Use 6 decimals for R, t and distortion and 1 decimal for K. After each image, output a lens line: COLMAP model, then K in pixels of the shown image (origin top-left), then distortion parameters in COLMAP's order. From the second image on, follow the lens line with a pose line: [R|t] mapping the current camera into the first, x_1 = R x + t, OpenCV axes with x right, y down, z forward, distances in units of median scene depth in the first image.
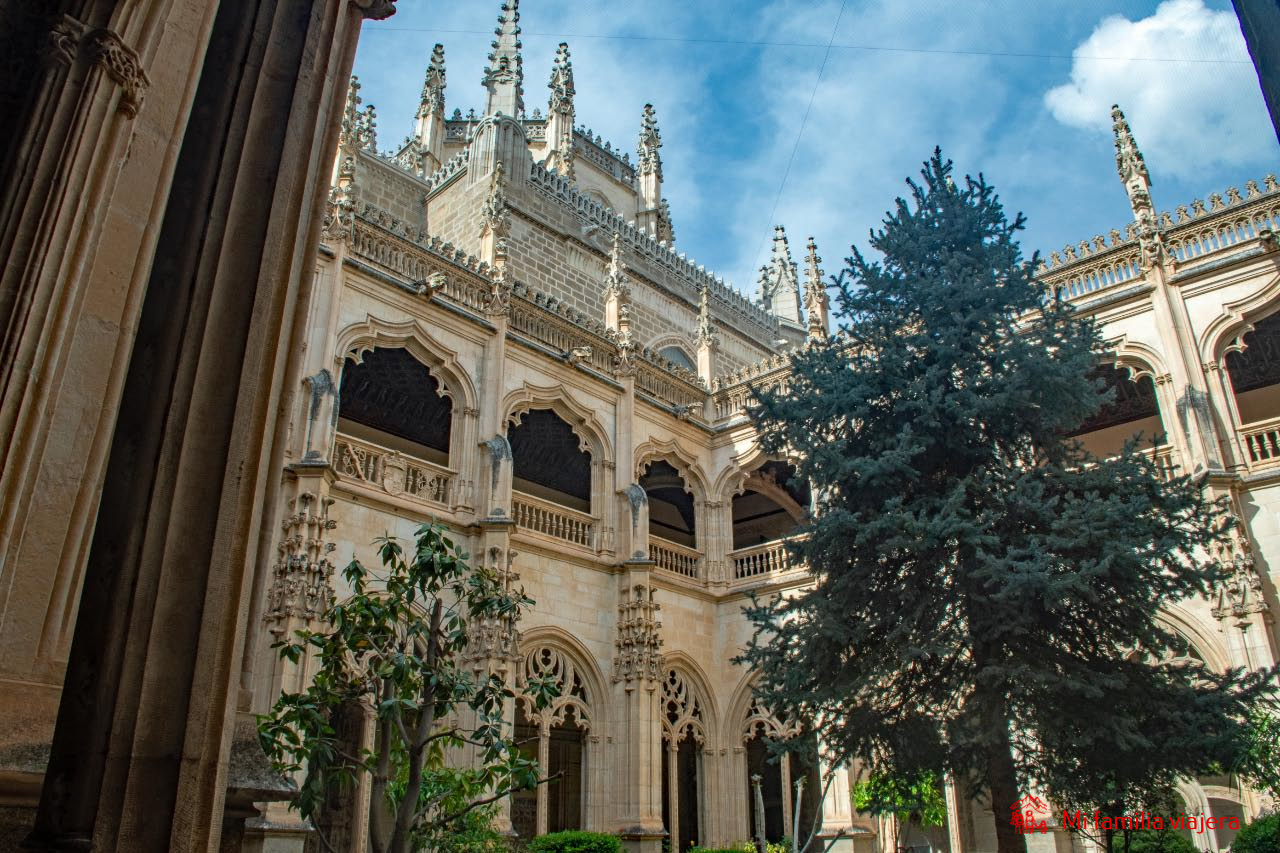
lens RADIAL K [[912.1, 0, 640.0], [0, 912.1, 426.5], [0, 0, 1]] dist [-0.106366, 0.063183]
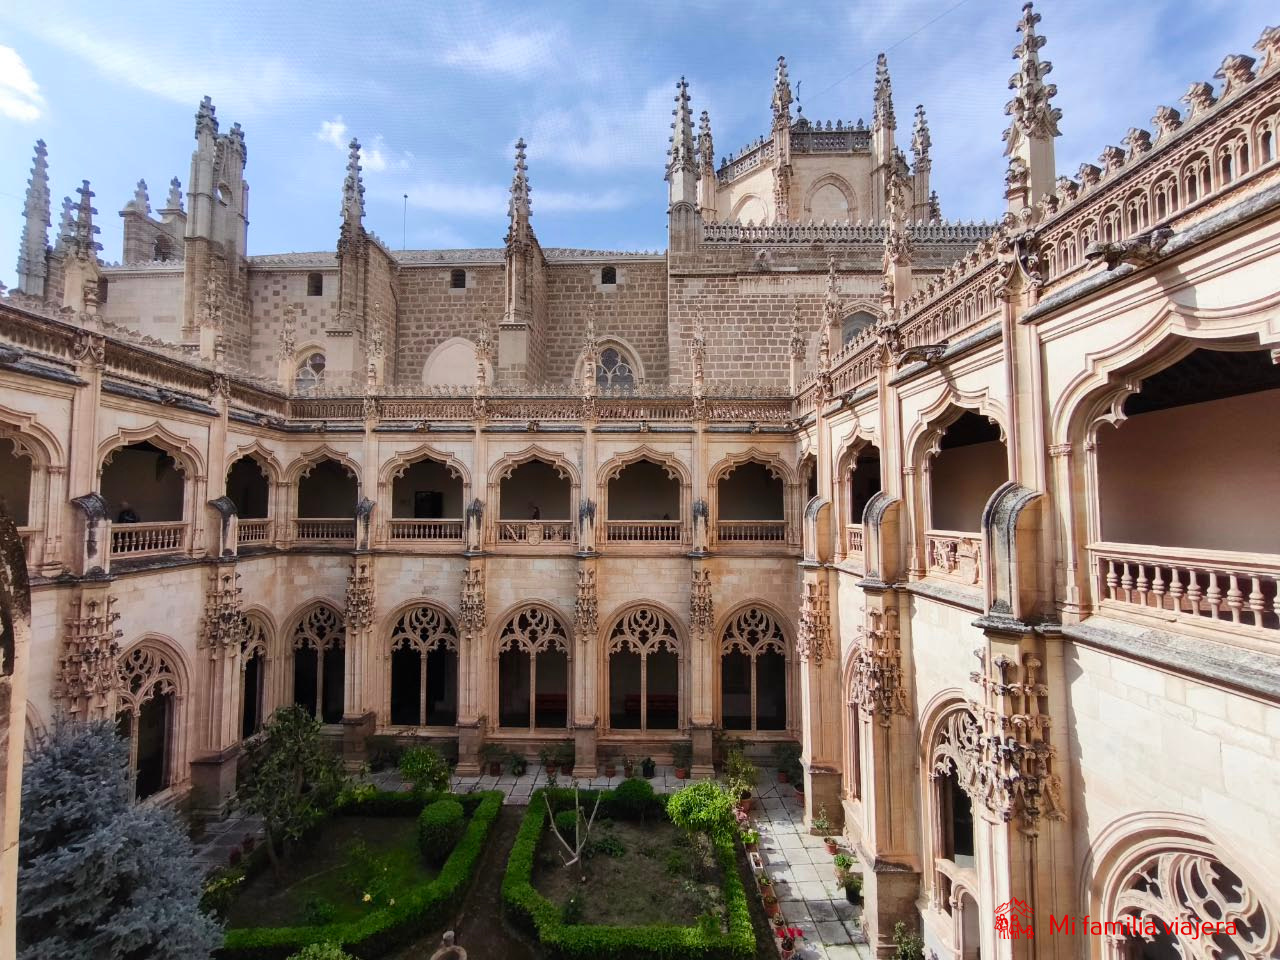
lens RADIAL K [[513.1, 0, 640.0], [0, 513.1, 480.0], [0, 0, 1]] dist [-0.001755, -0.000219]
pose [[0.684156, -0.047721, -0.727773, 0.634414], [0.293261, 0.931636, 0.214597, -0.207062], [0.667779, -0.360245, 0.651379, 0.443348]]
